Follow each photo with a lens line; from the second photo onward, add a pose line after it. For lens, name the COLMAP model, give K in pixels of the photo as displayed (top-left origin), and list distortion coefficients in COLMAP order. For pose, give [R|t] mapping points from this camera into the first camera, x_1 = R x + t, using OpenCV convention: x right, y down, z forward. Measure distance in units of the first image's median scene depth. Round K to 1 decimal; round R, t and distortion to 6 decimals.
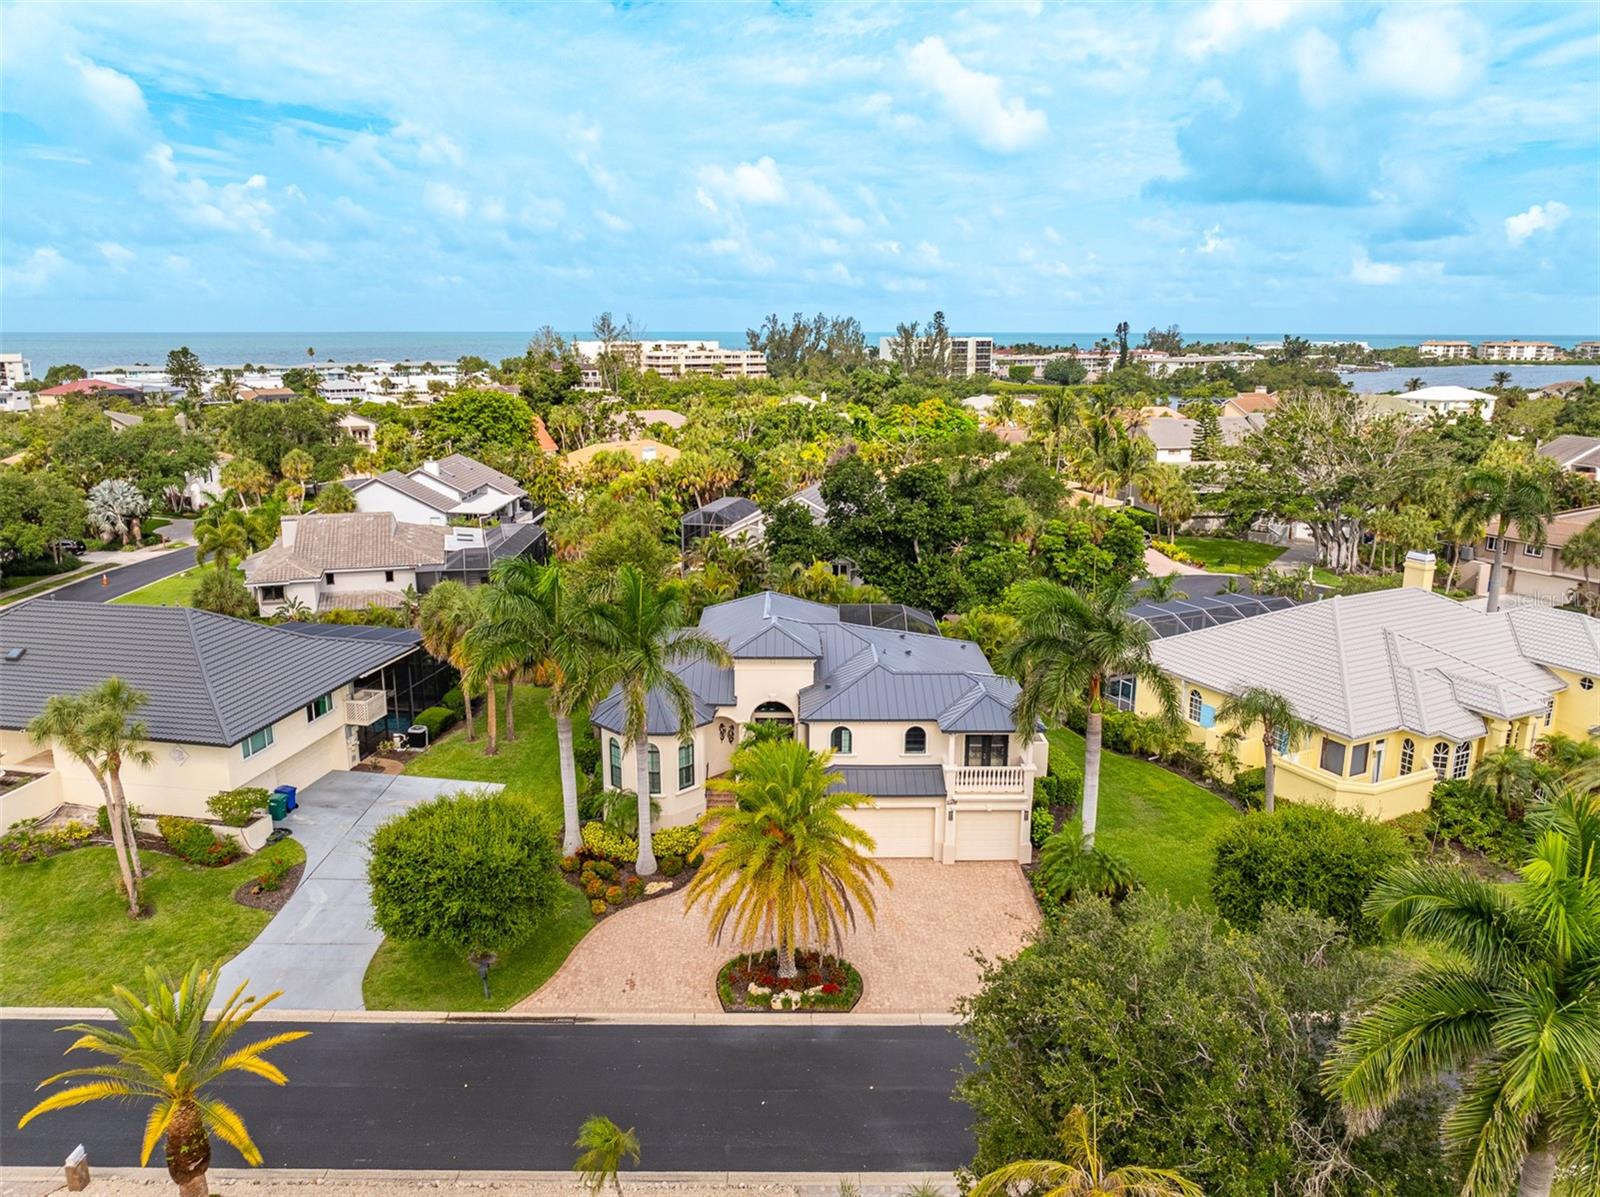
lens RADIAL K [[1118.5, 0, 799.1], [0, 1118.5, 602.7], [0, 0, 1]] dist [-0.022844, -0.000423]
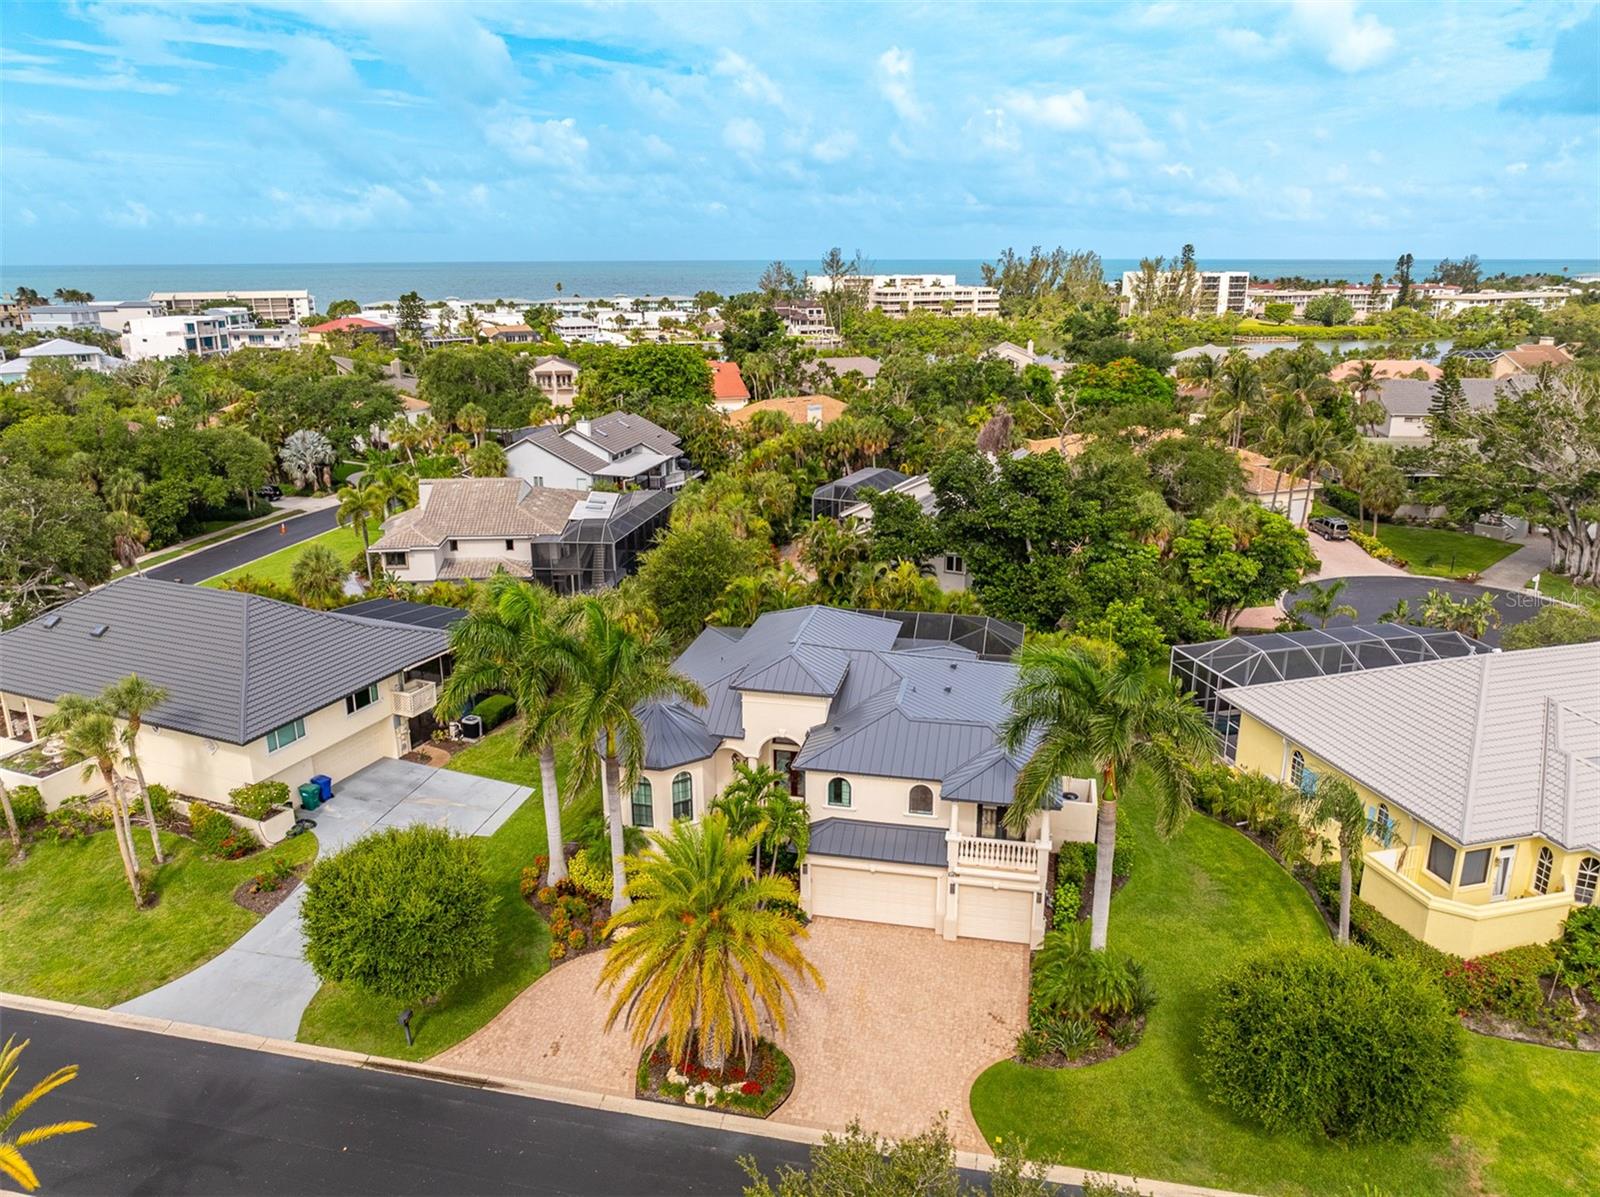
lens RADIAL K [[1117.6, 0, 799.3], [0, 1117.6, 602.0], [0, 0, 1]] dist [-0.029036, 0.008345]
pose [[0.975851, 0.057942, -0.210612, 0.113316], [-0.045147, 0.996859, 0.065065, -0.053206], [0.213720, -0.053986, 0.975402, 0.070196]]
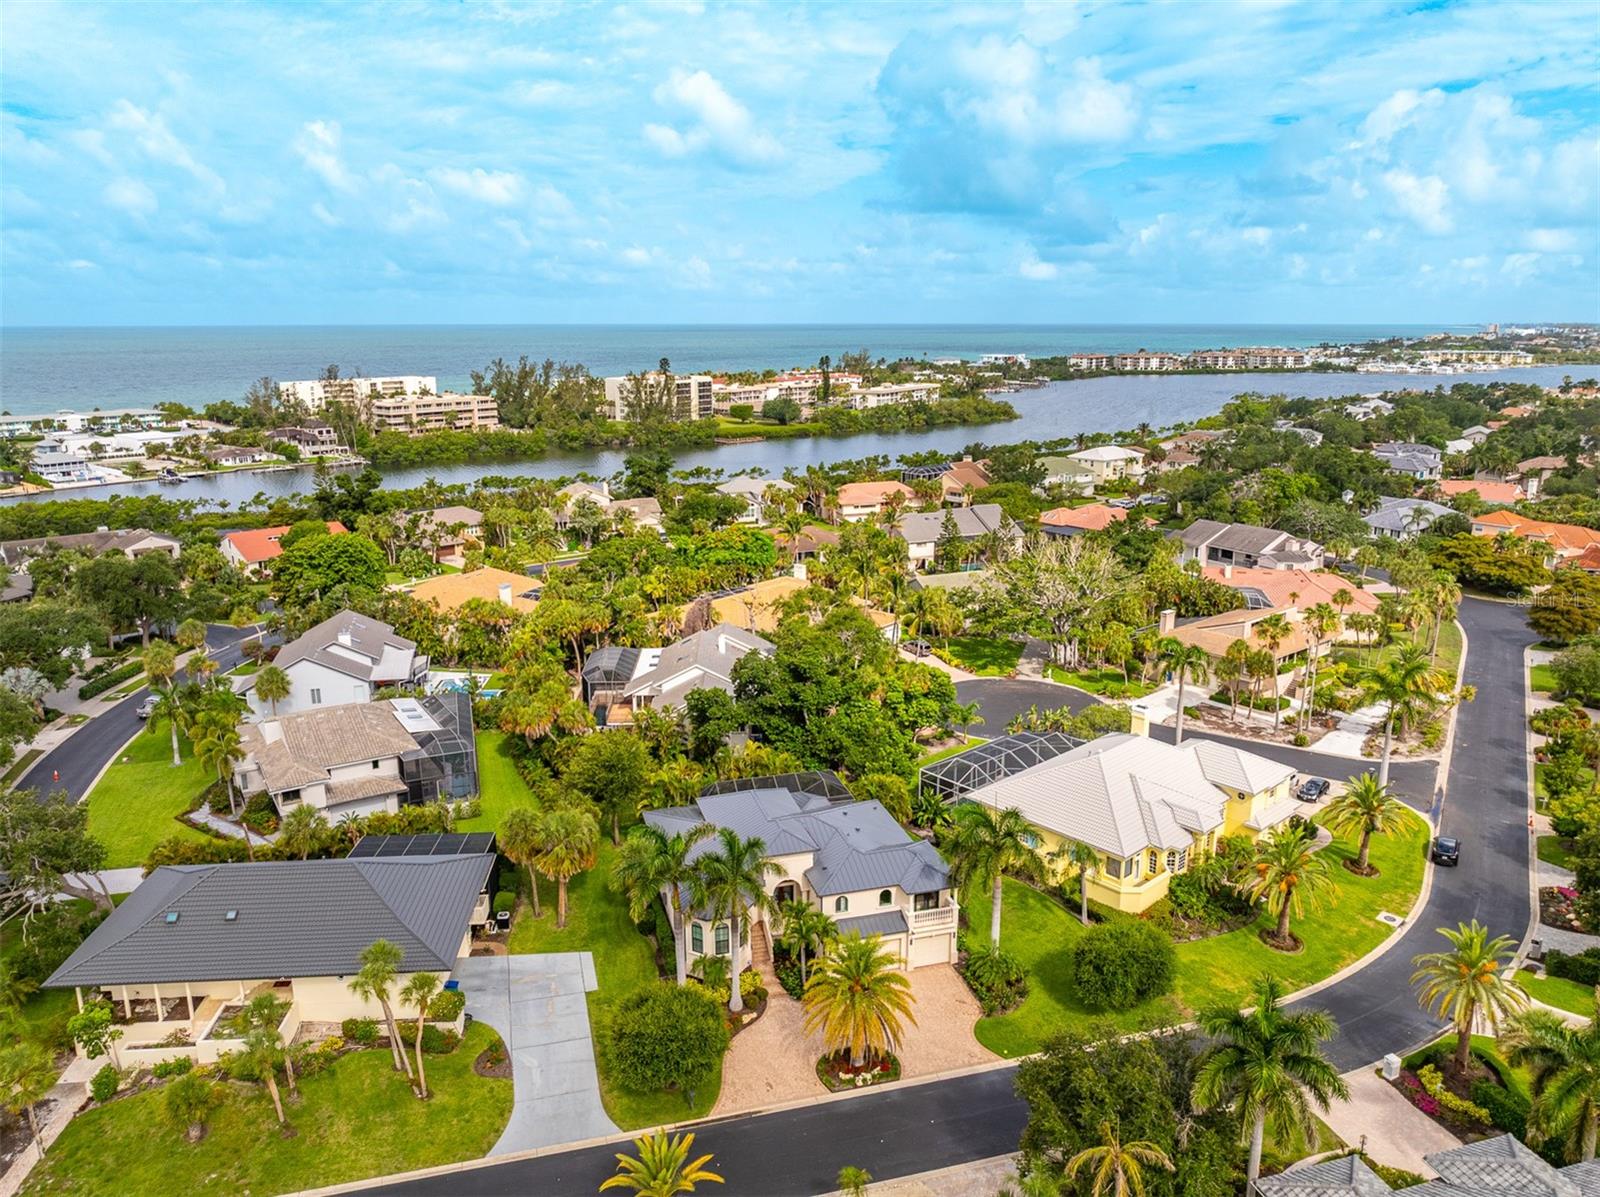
lens RADIAL K [[1117.6, 0, 799.3], [0, 1117.6, 602.0], [0, 0, 1]] dist [-0.029036, 0.008345]
pose [[0.962328, -0.068138, 0.263216, -0.246898], [0.066134, 0.997675, 0.016477, -0.202901], [-0.263726, 0.001552, 0.964596, -0.311940]]
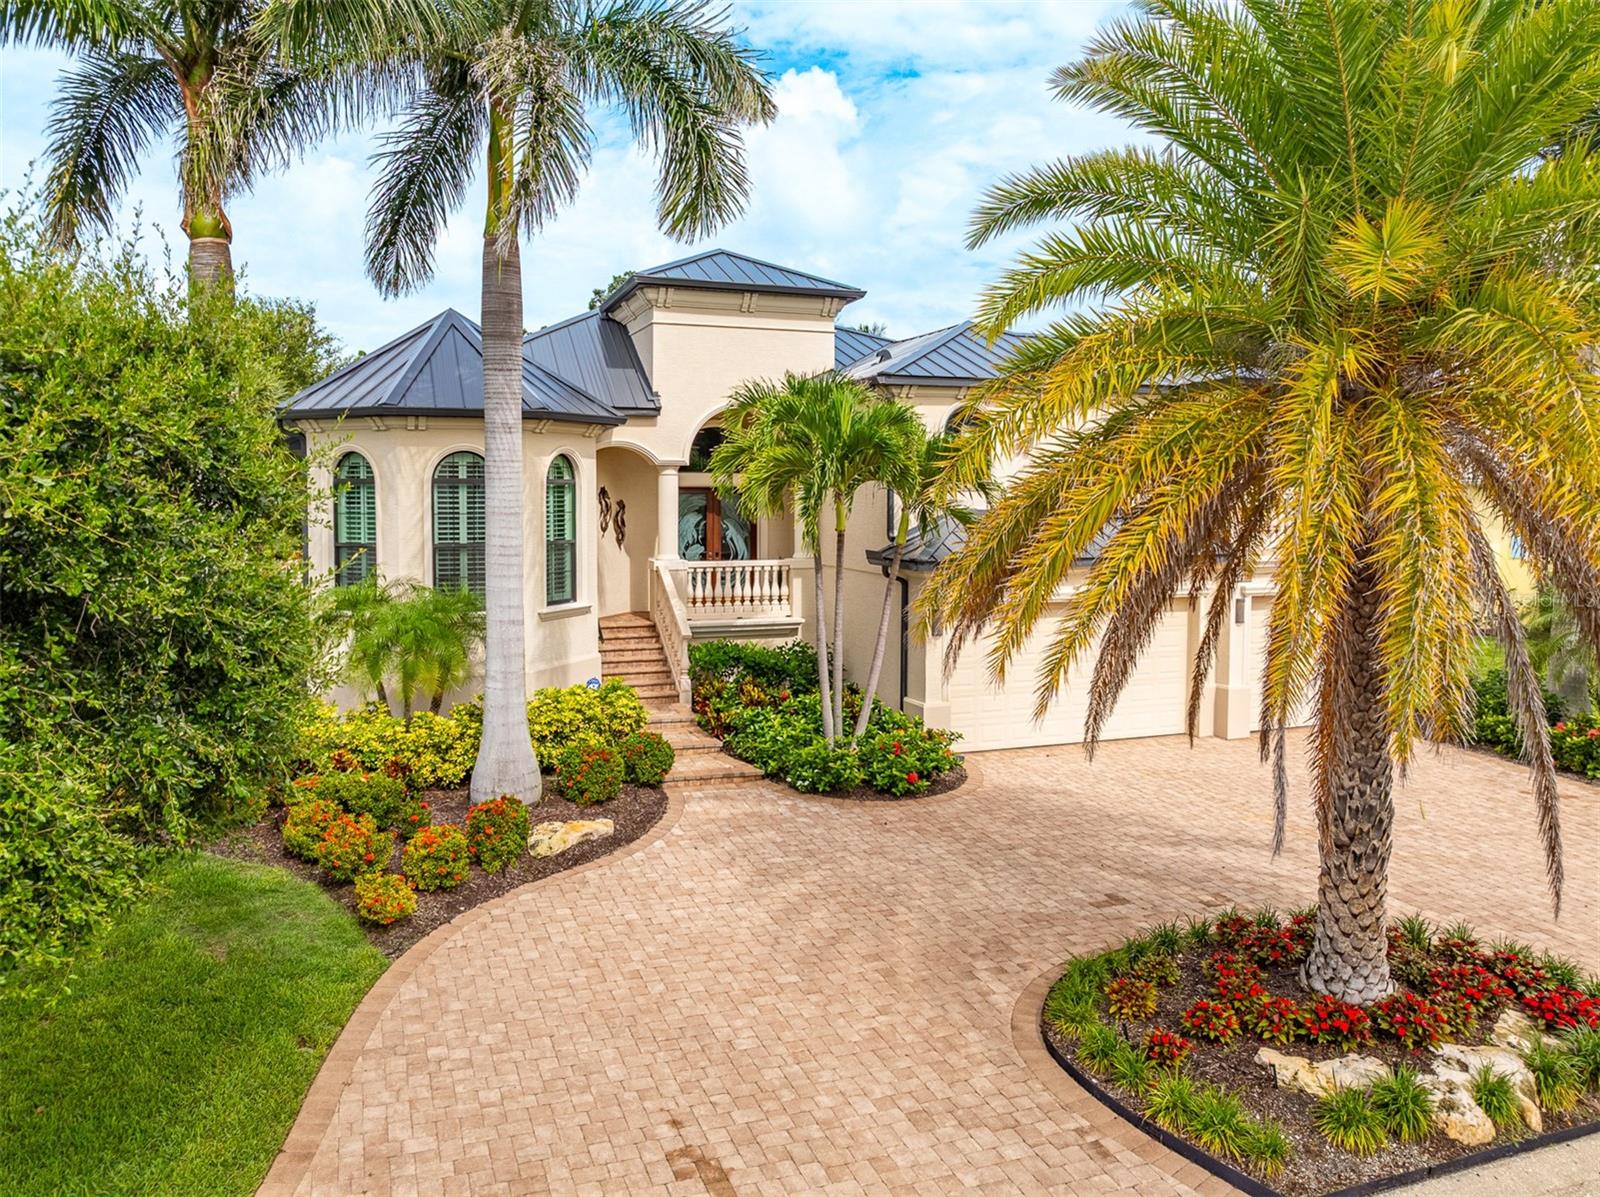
lens RADIAL K [[1130.3, 0, 754.7], [0, 1130.3, 557.5], [0, 0, 1]] dist [-0.006528, -0.003222]
pose [[0.944092, -0.021031, 0.329012, -0.100296], [0.080455, 0.982488, -0.168059, 0.134985], [-0.319716, 0.185134, 0.929251, 0.396386]]
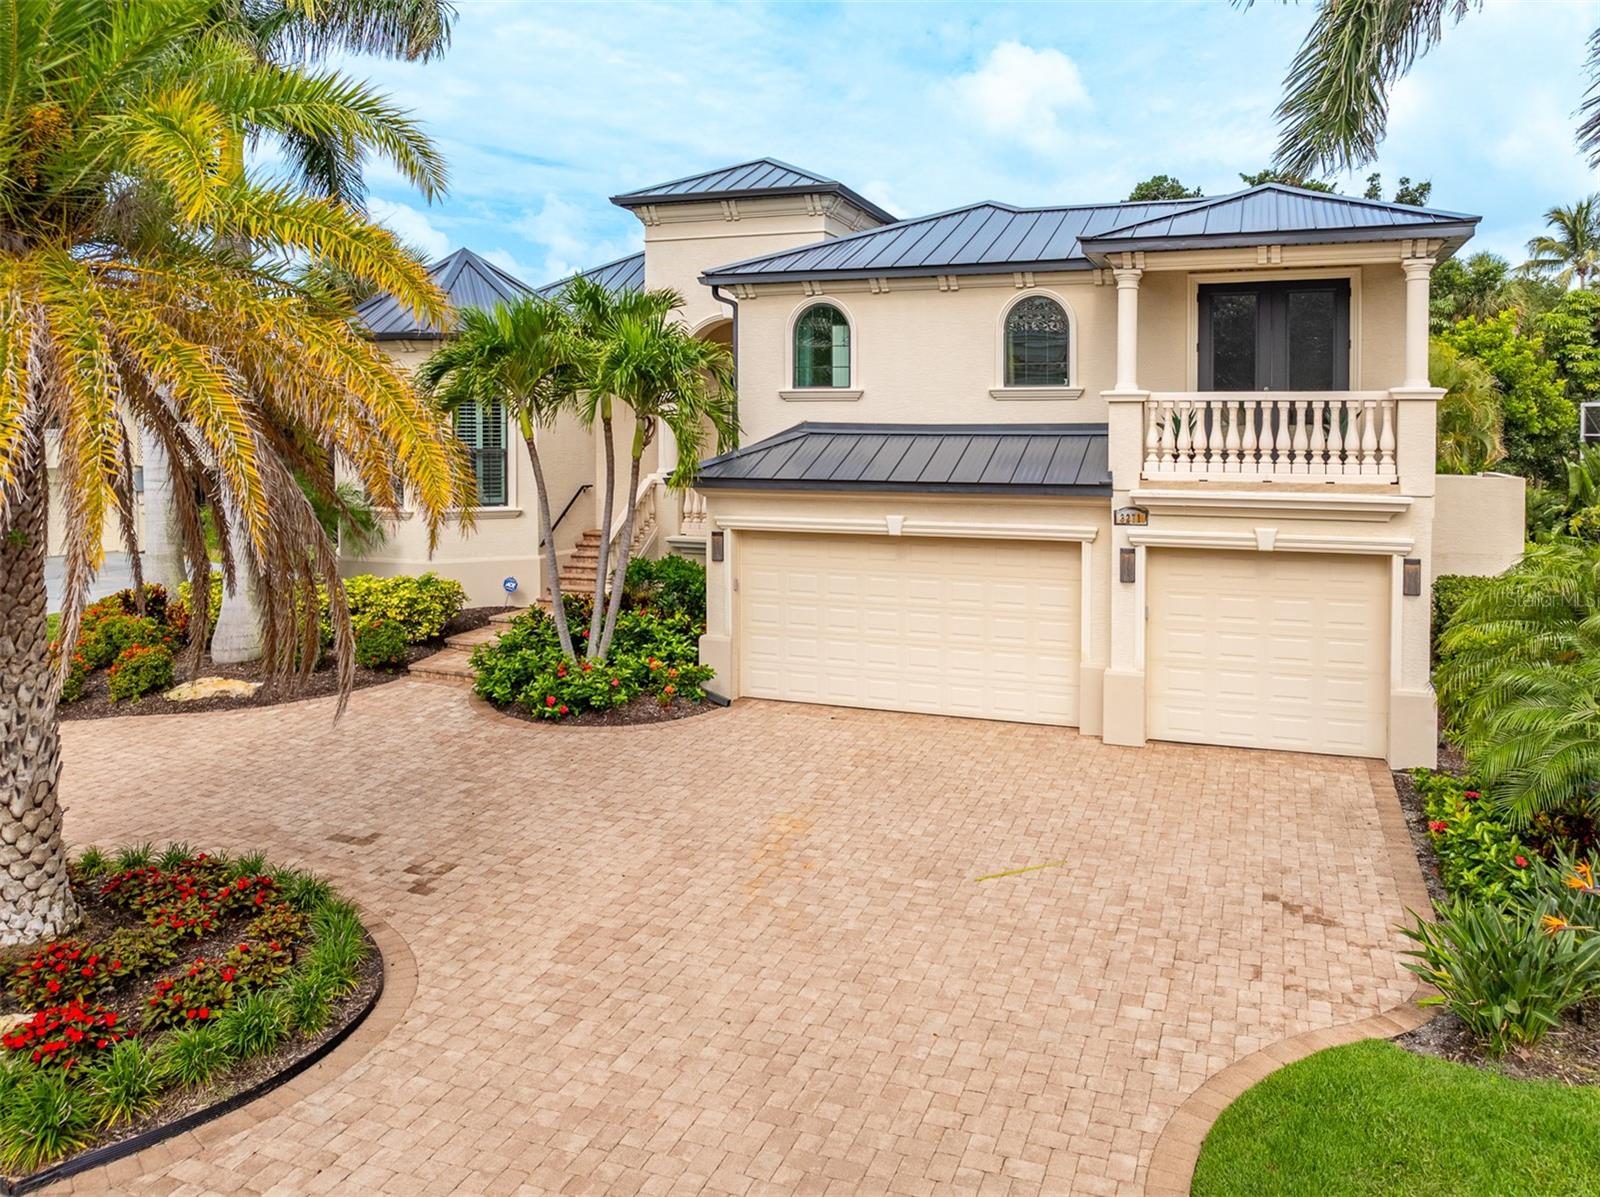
lens RADIAL K [[1156.9, 0, 862.2], [0, 1156.9, 456.4], [0, 0, 1]] dist [-0.027540, 0.010649]
pose [[0.940378, 0.010037, -0.339982, 0.102838], [-0.081866, 0.976858, -0.197599, 0.135651], [0.330131, 0.213651, 0.919438, 0.412357]]
